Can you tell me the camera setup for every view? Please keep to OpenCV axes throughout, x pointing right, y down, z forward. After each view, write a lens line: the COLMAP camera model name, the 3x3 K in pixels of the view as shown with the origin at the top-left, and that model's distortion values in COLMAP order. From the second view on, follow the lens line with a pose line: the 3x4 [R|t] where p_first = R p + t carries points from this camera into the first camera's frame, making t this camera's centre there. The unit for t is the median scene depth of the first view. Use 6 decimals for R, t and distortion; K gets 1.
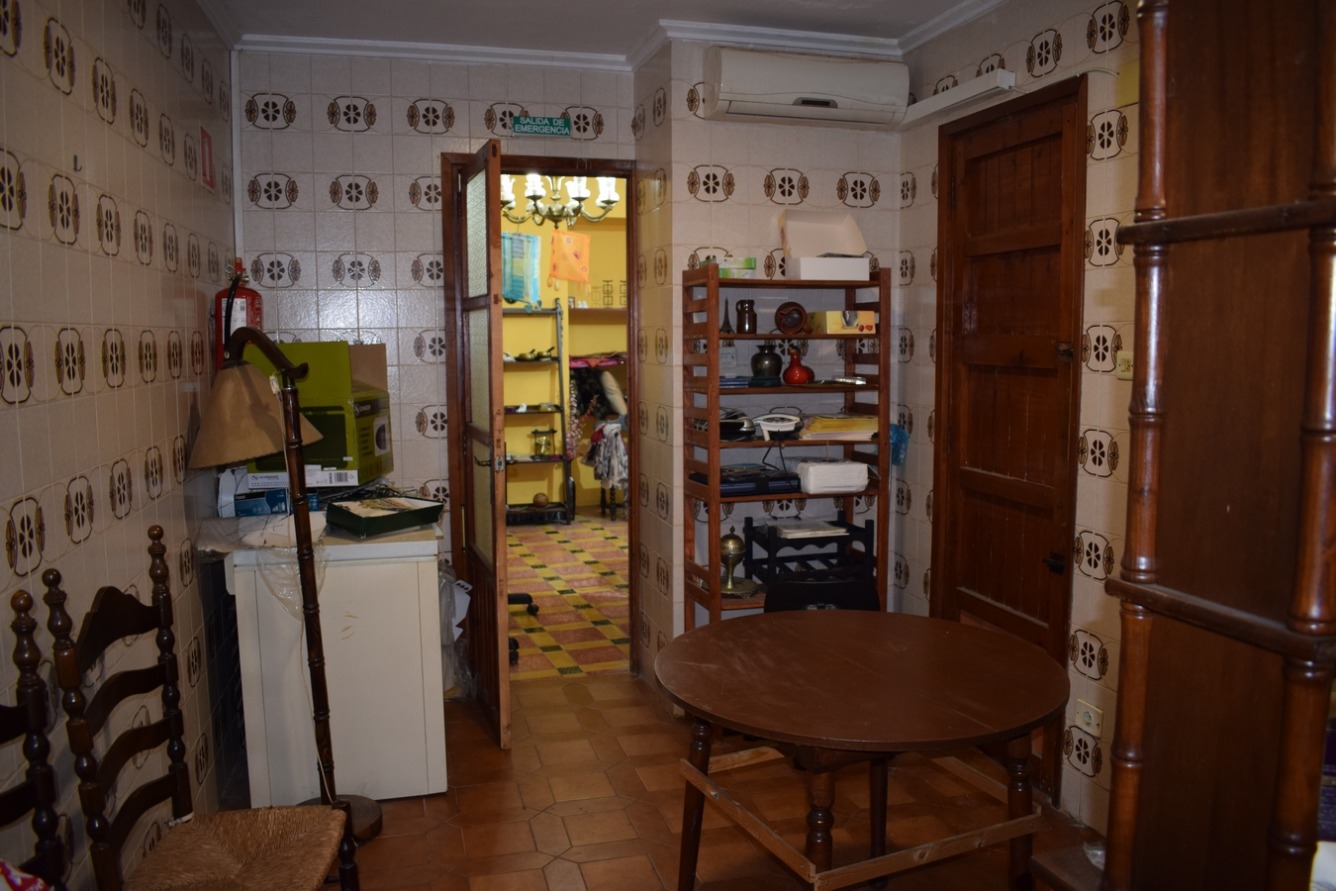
lens RADIAL K [[1040.0, 0, 668.8], [0, 1040.0, 447.6], [0, 0, 1]] dist [-0.095913, 0.012959]
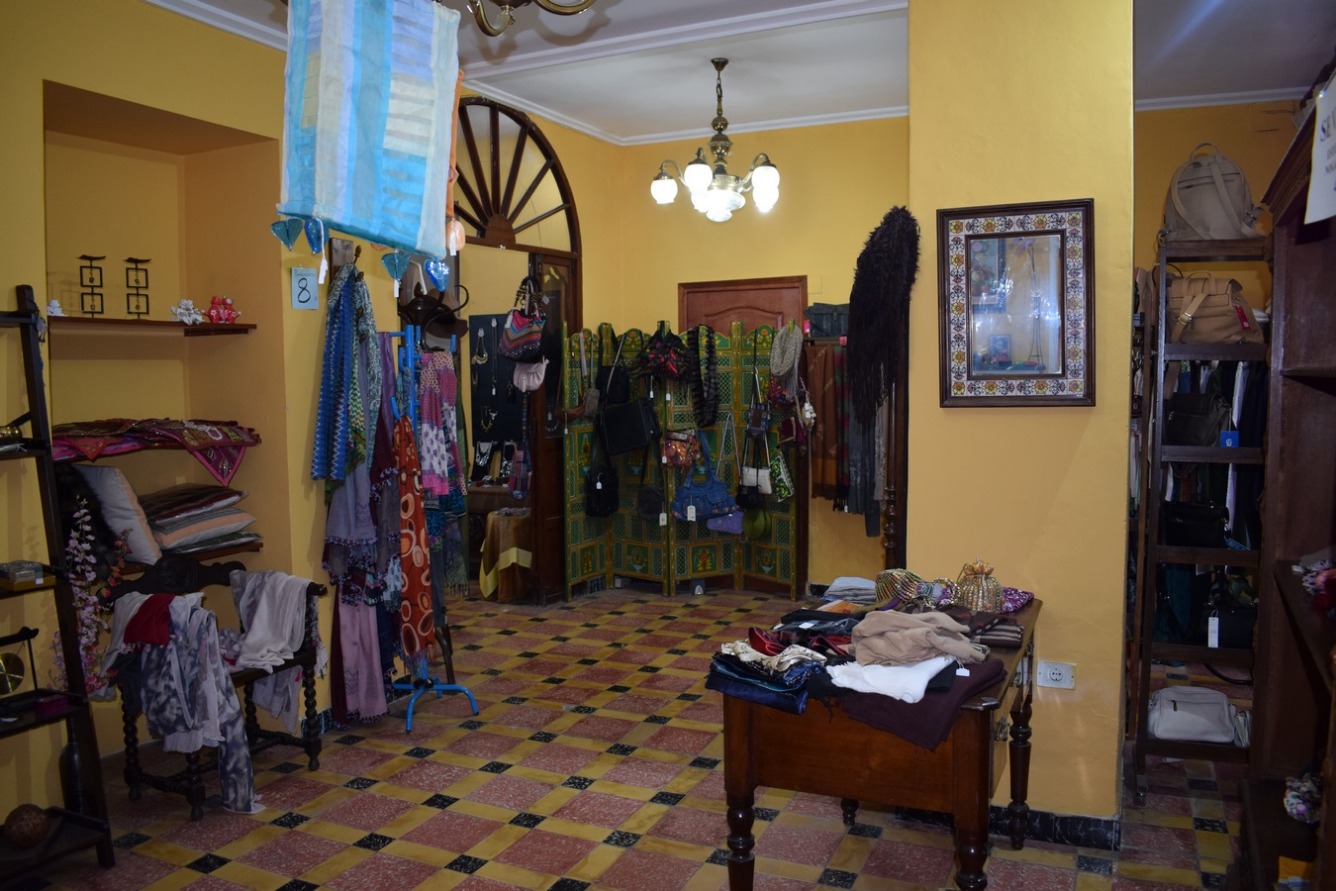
lens RADIAL K [[1040.0, 0, 666.3], [0, 1040.0, 446.0], [0, 0, 1]] dist [-0.095913, 0.012959]
pose [[0.655285, -0.059362, 0.753046, -0.231042], [0.088797, 0.996049, 0.001249, -0.064961], [-0.750145, 0.066050, 0.657967, 0.590220]]
